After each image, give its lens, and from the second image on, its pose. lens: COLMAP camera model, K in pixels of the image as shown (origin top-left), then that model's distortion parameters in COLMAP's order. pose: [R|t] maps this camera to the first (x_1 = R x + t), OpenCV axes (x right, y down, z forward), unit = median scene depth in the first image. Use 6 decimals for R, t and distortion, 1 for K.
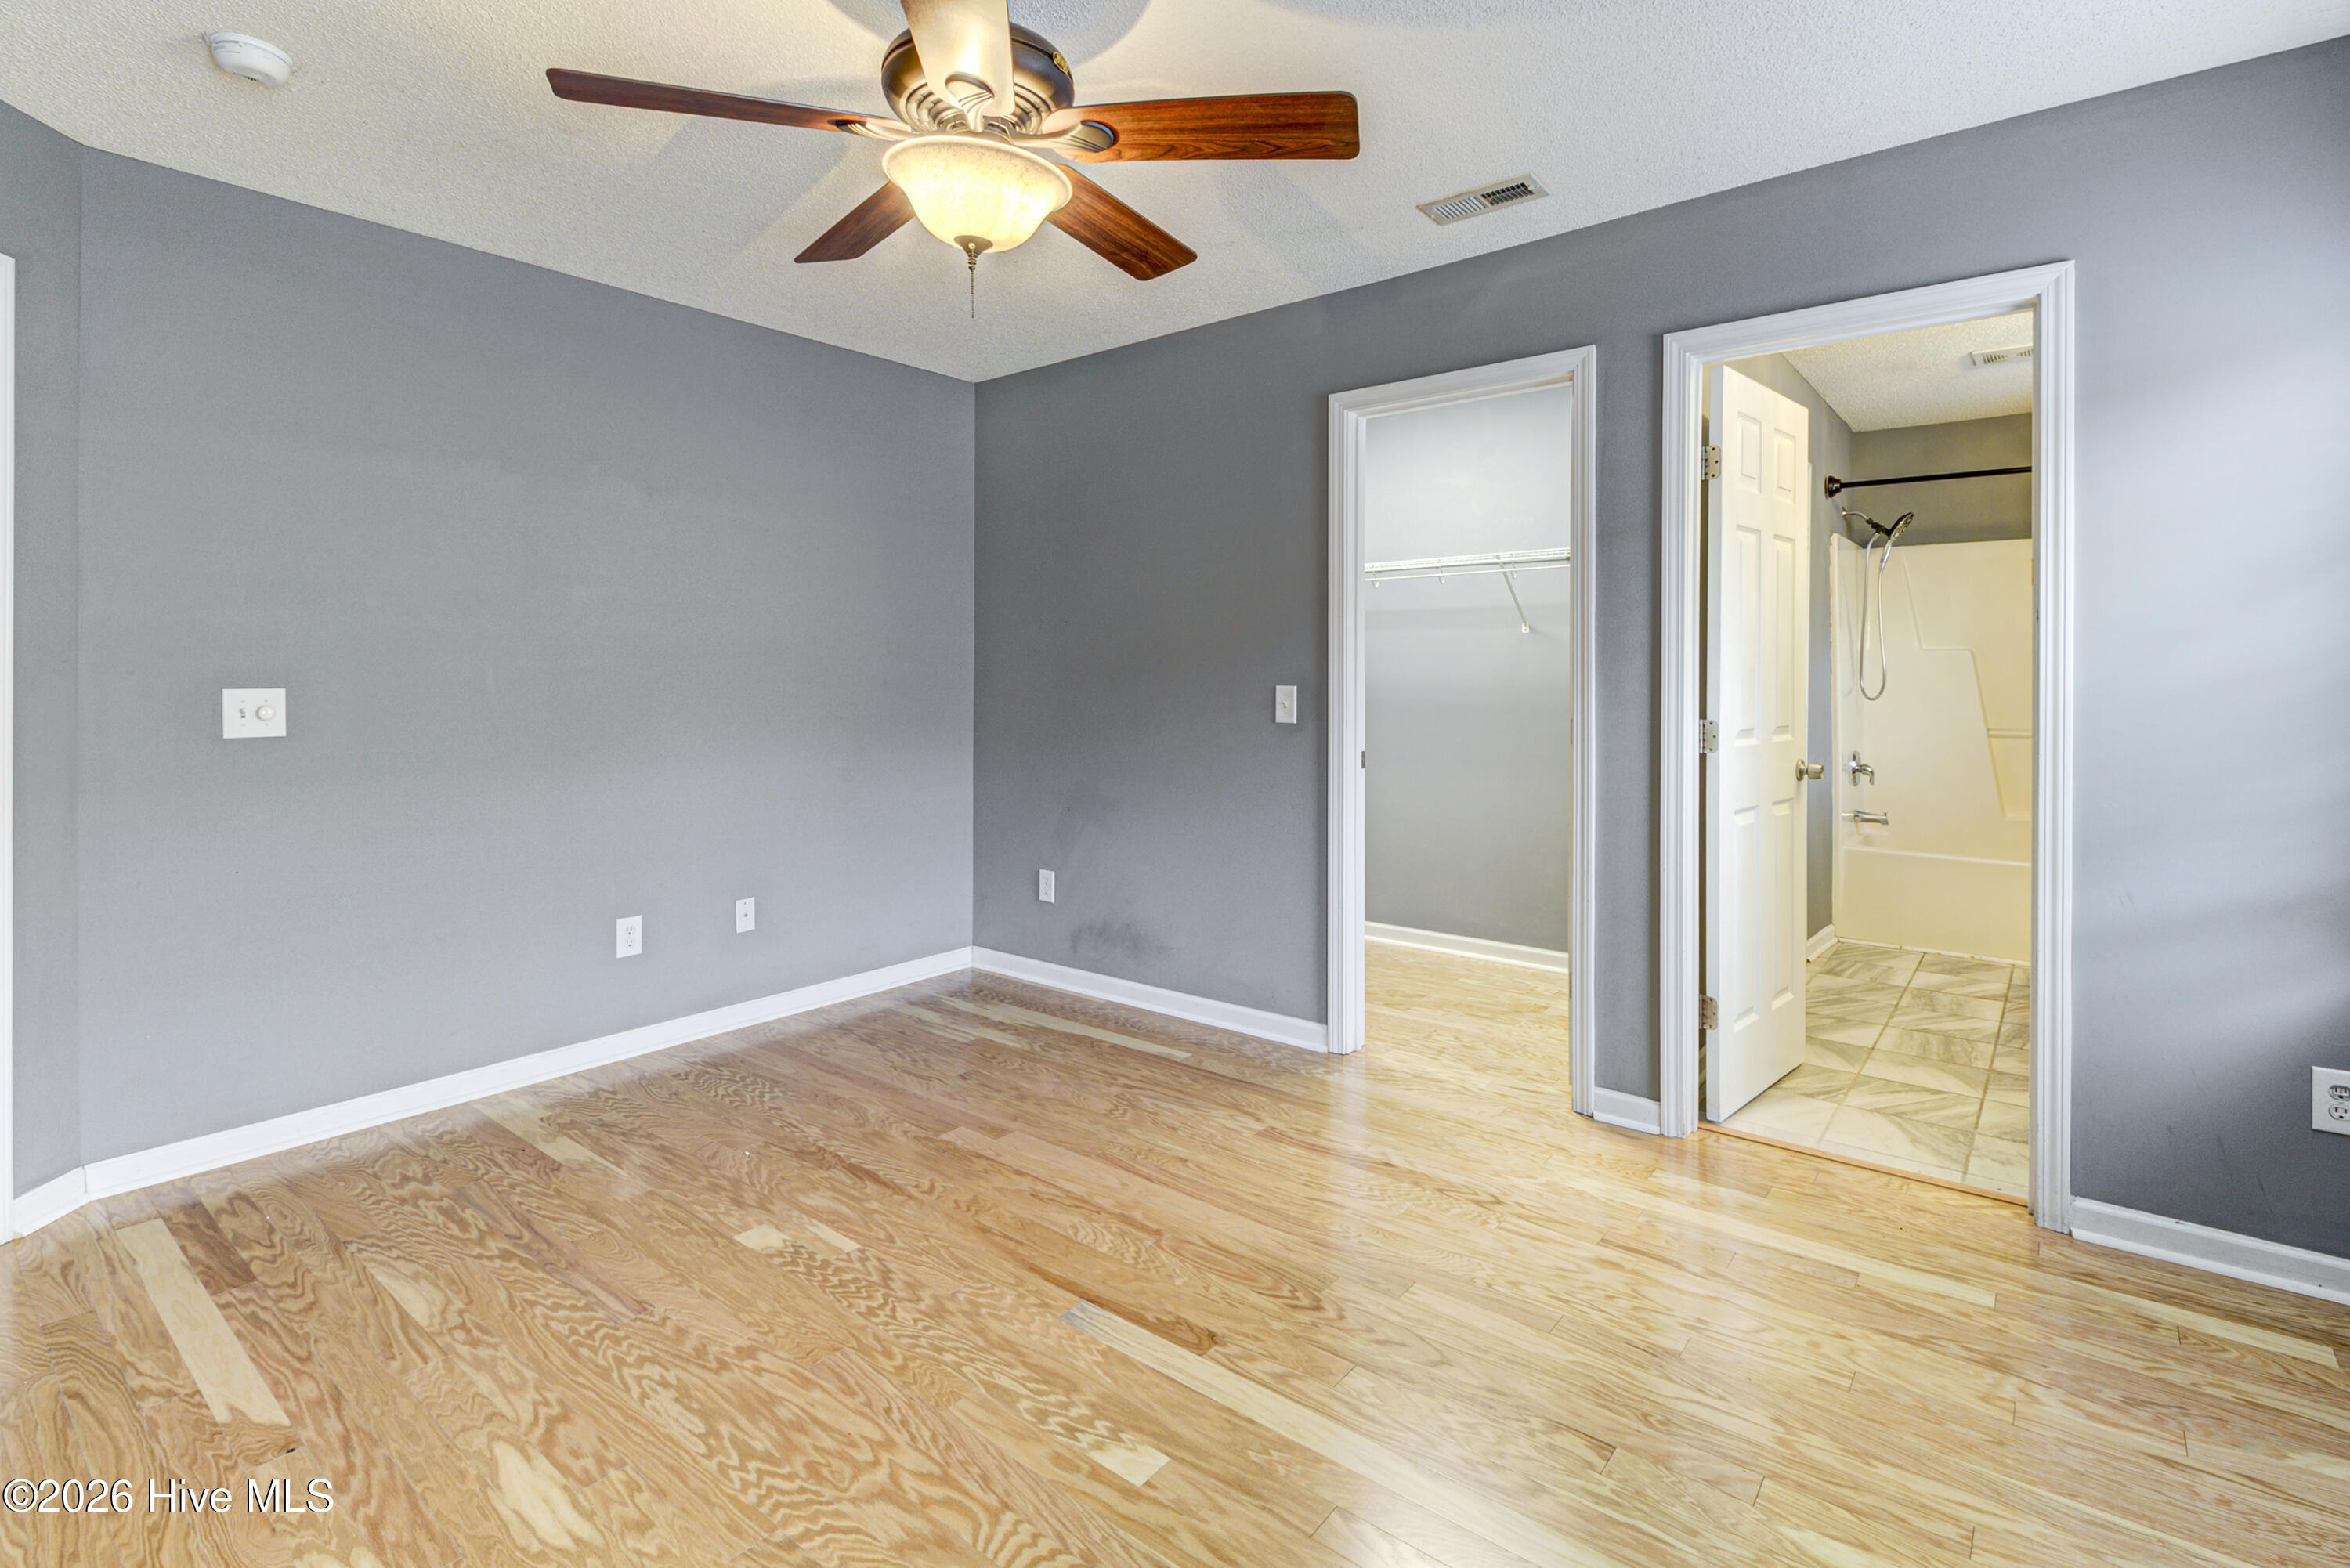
lens RADIAL K [[1090.3, 0, 1171.9], [0, 1090.3, 678.3], [0, 0, 1]] dist [0.001689, -0.000869]
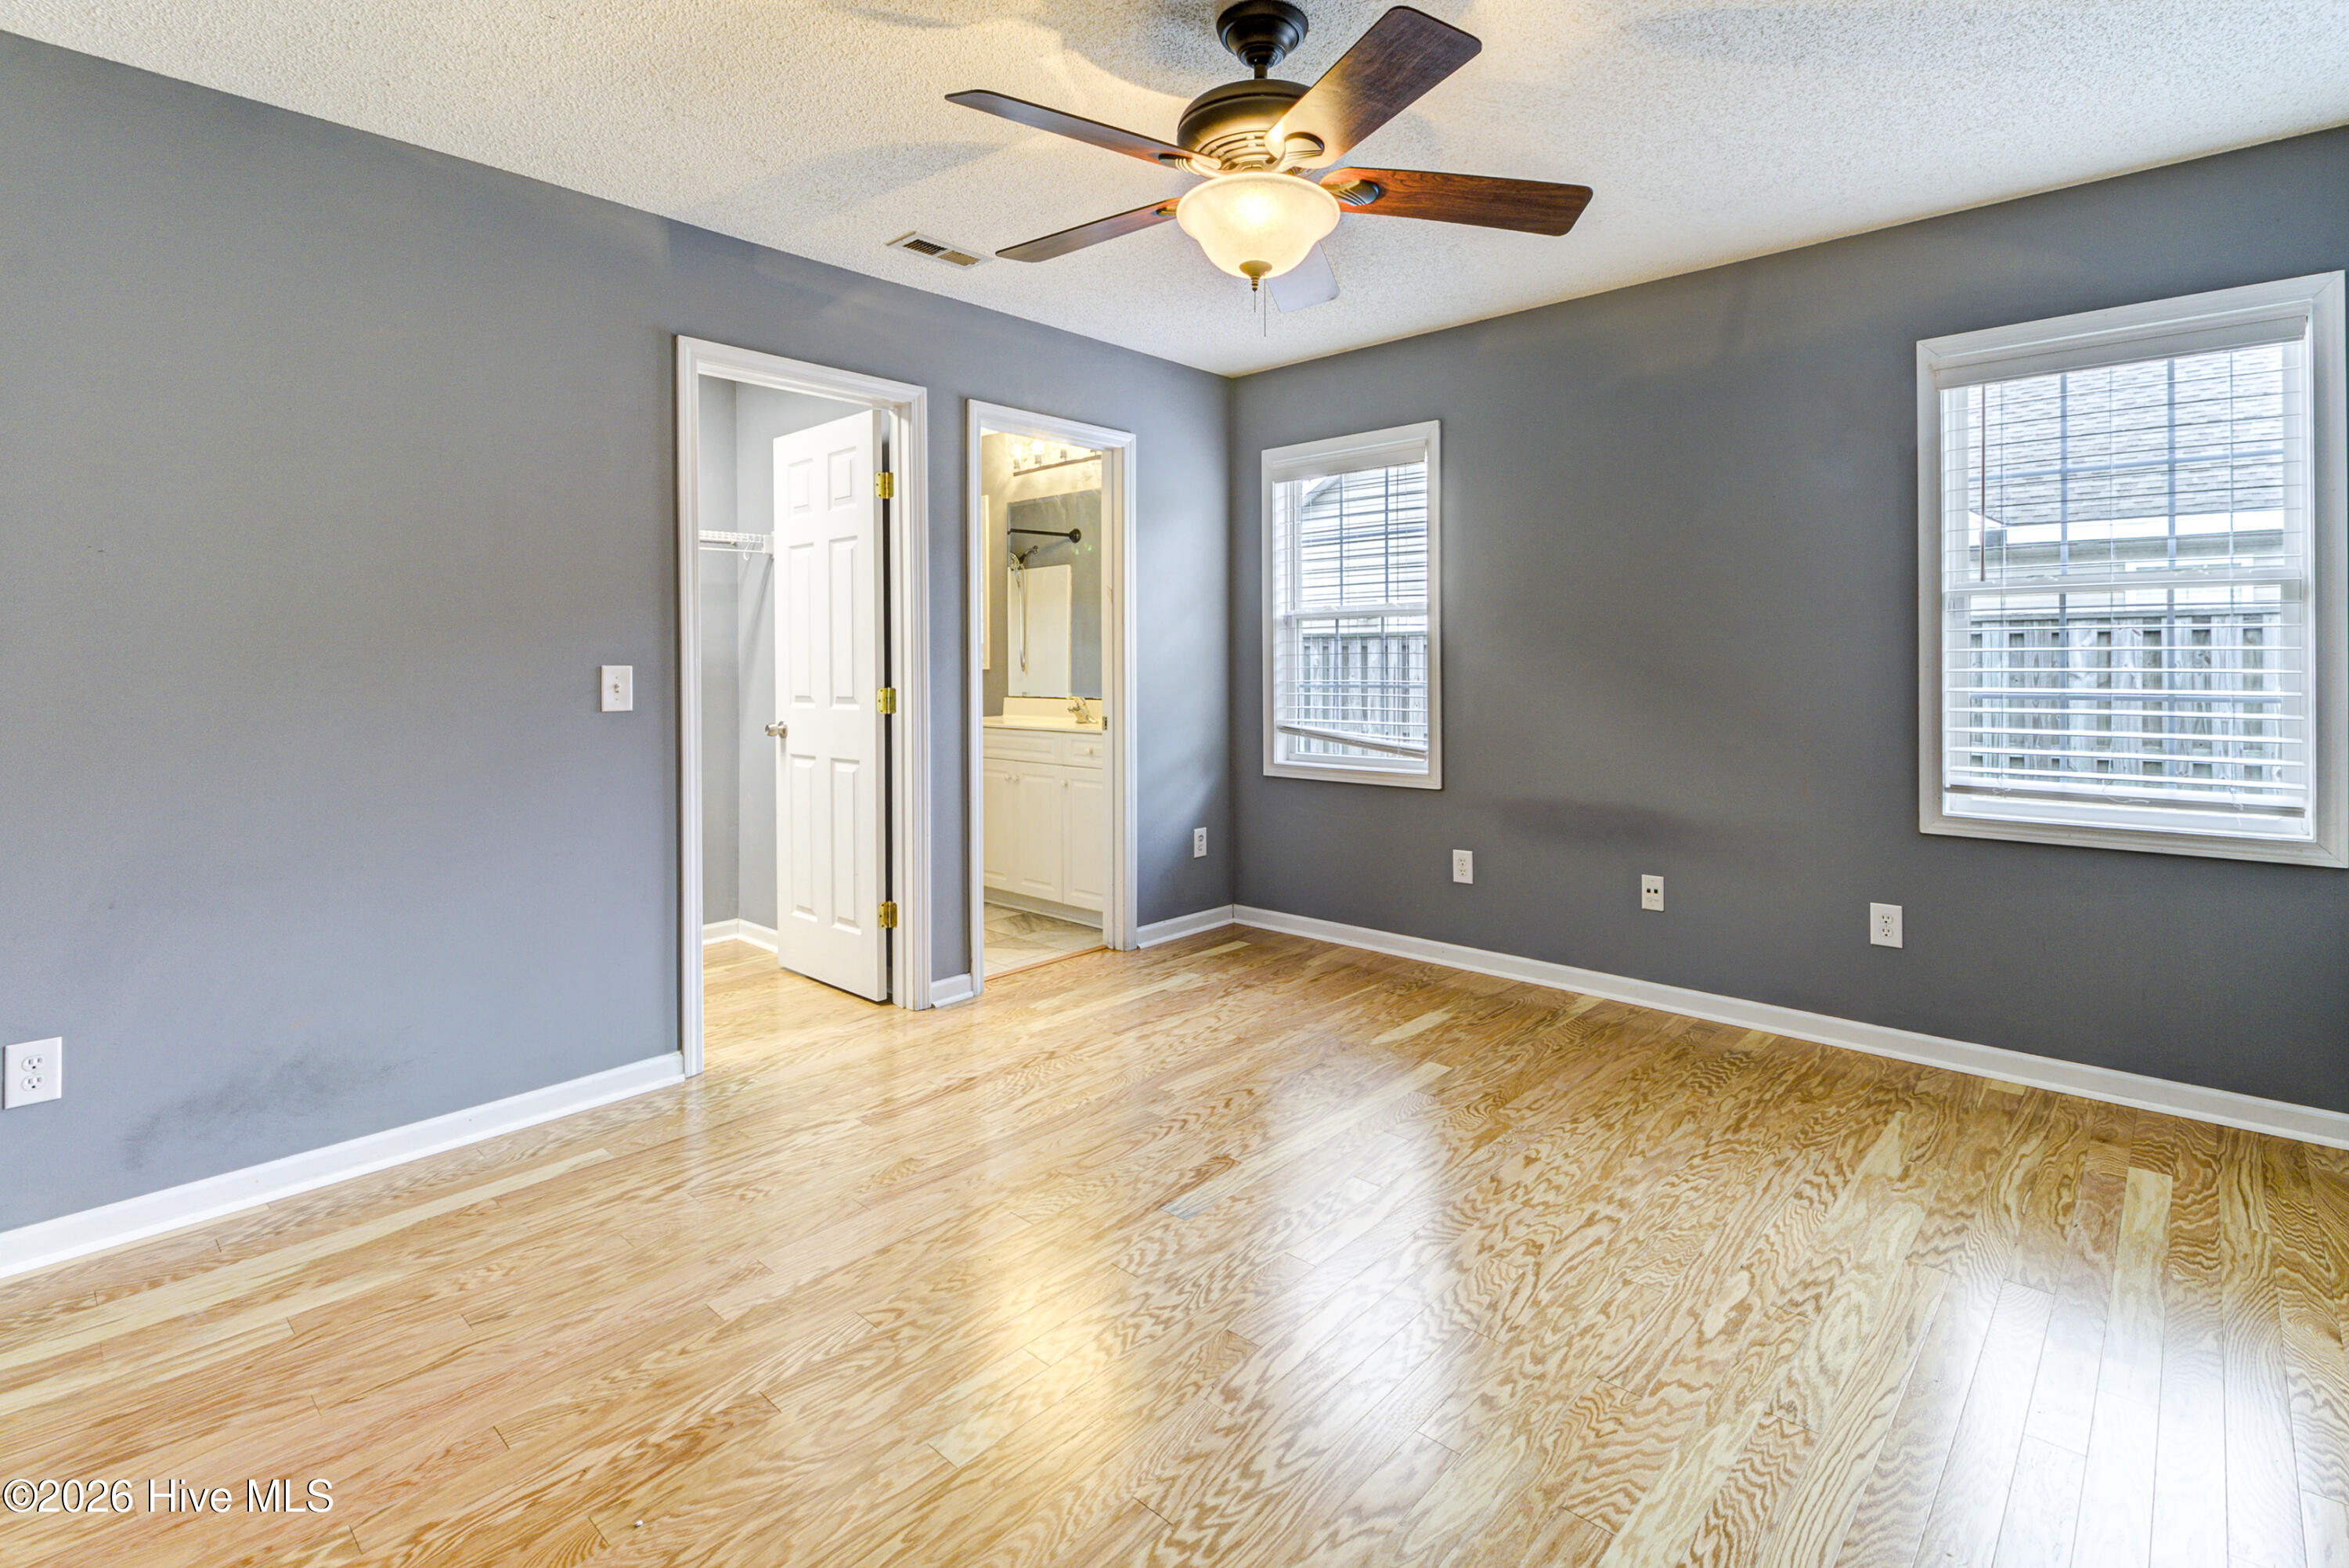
lens RADIAL K [[1089.8, 0, 1171.4], [0, 1089.8, 678.4], [0, 0, 1]] dist [0.001689, -0.000869]
pose [[0.062476, -0.018278, 0.997879, -1.180784], [0.004707, 0.999827, 0.018019, 0.005709], [-0.998035, 0.003571, 0.062551, 0.913305]]
